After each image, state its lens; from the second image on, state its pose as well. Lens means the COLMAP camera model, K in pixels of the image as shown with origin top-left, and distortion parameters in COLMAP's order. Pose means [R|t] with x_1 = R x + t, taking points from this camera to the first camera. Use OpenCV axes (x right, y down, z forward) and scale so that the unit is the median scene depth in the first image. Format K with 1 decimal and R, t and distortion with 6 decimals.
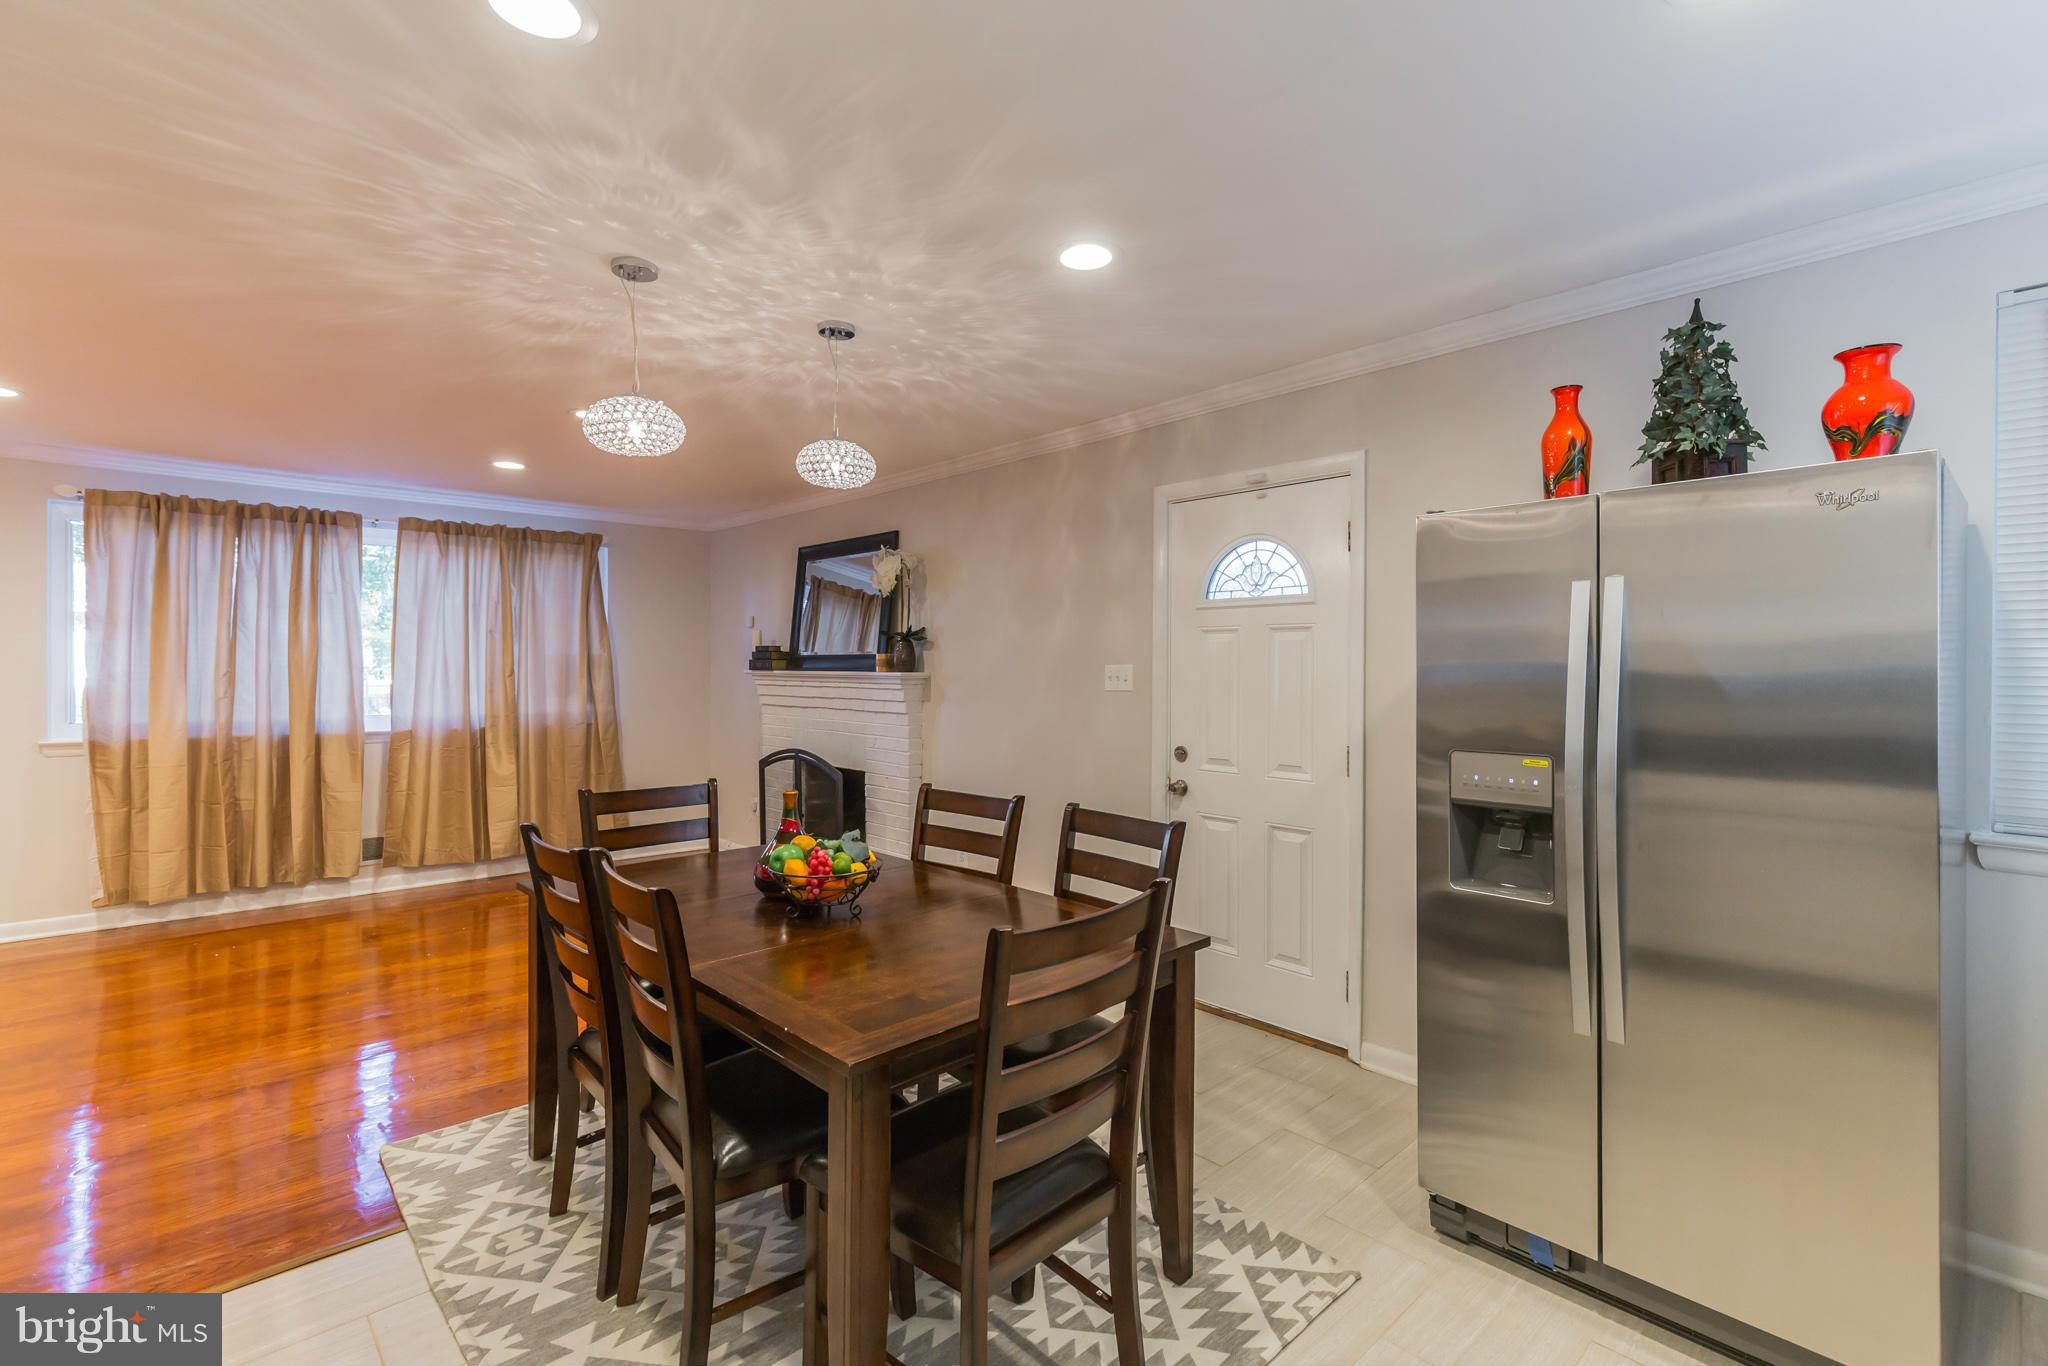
lens RADIAL K [[928.3, 0, 1023.1], [0, 928.3, 671.1], [0, 0, 1]] dist [0.012236, -0.003138]
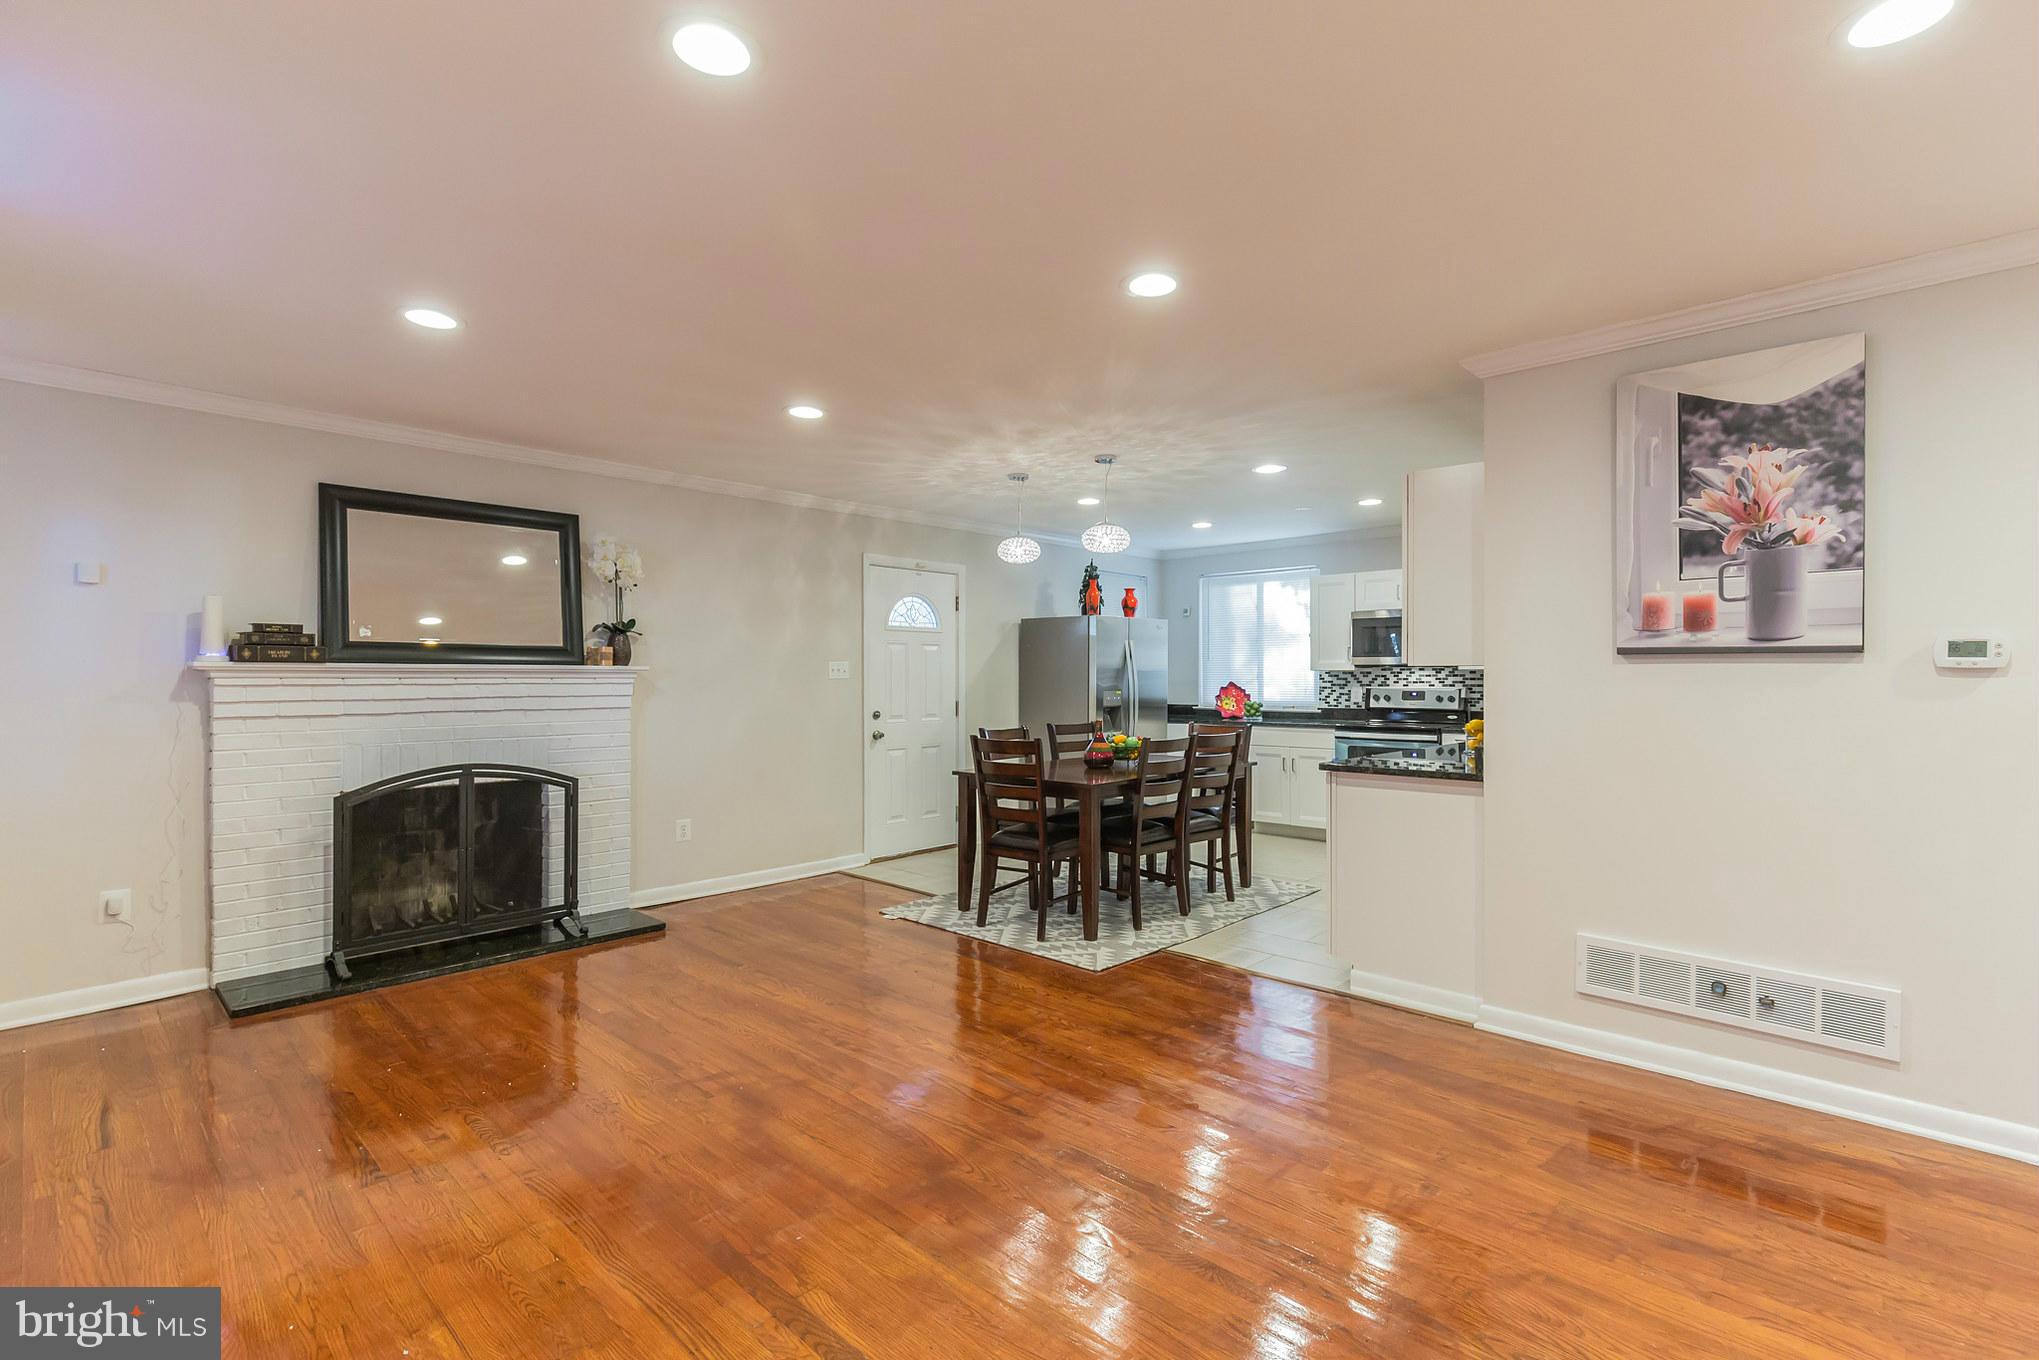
lens RADIAL K [[924.2, 0, 1032.8], [0, 924.2, 678.5], [0, 0, 1]] dist [0.012236, -0.003138]
pose [[-0.079606, -0.006874, 0.996803, -1.218906], [0.002440, 0.999972, 0.007091, 0.008936], [-0.996823, 0.002997, -0.079587, 0.680092]]
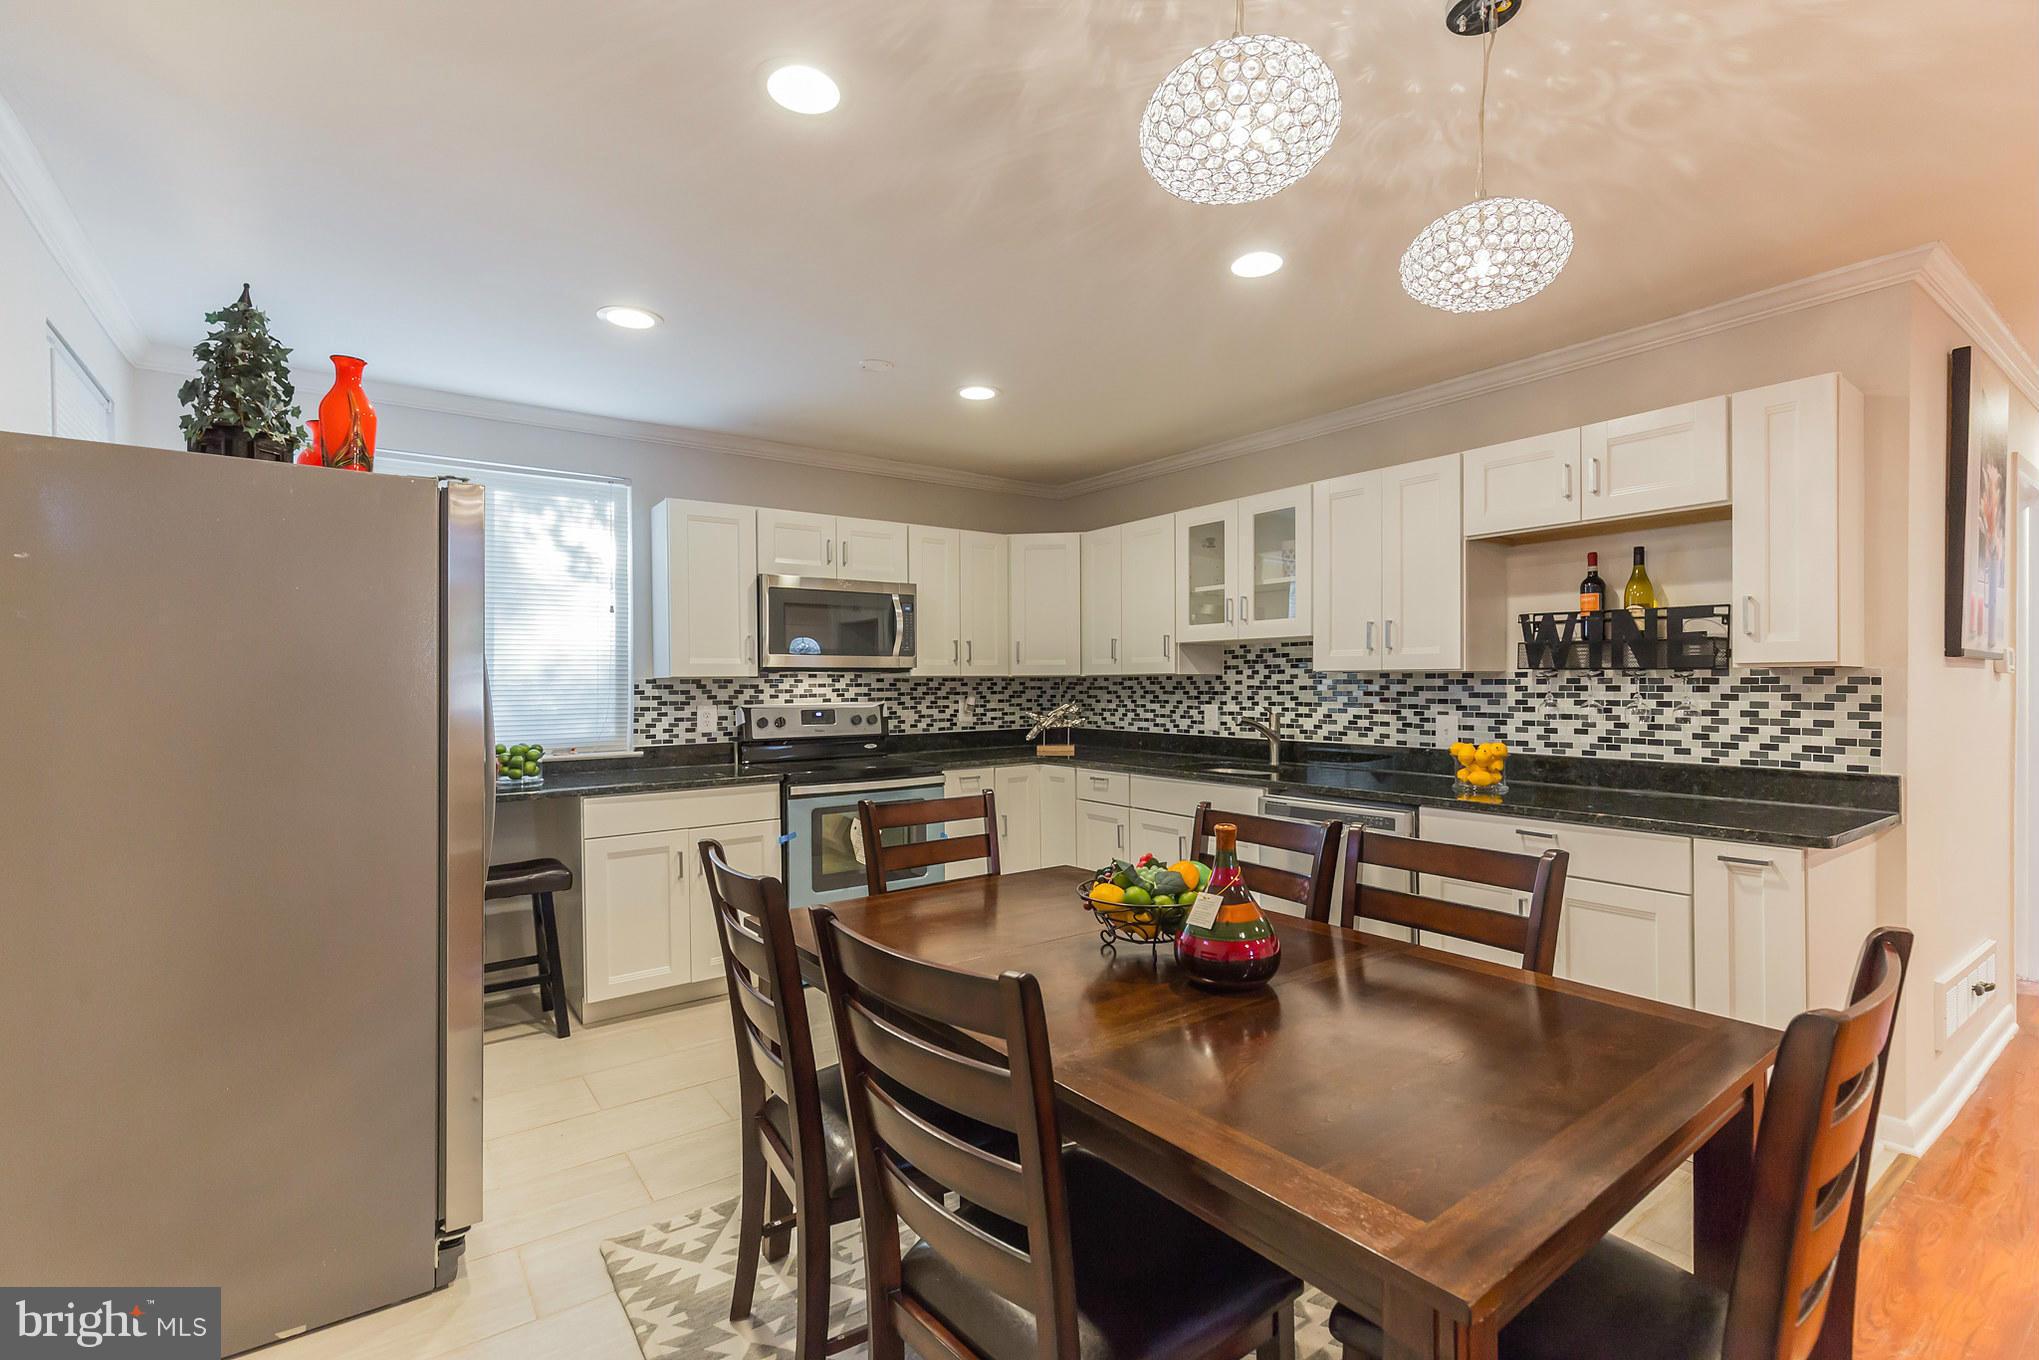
lens RADIAL K [[924.2, 0, 1029.3], [0, 924.2, 681.7], [0, 0, 1]] dist [0.012236, -0.003138]
pose [[-0.994637, 0.001487, 0.103421, -0.091847], [0.001629, 0.999998, 0.001283, 0.012088], [-0.103419, 0.001444, -0.994637, 0.859037]]
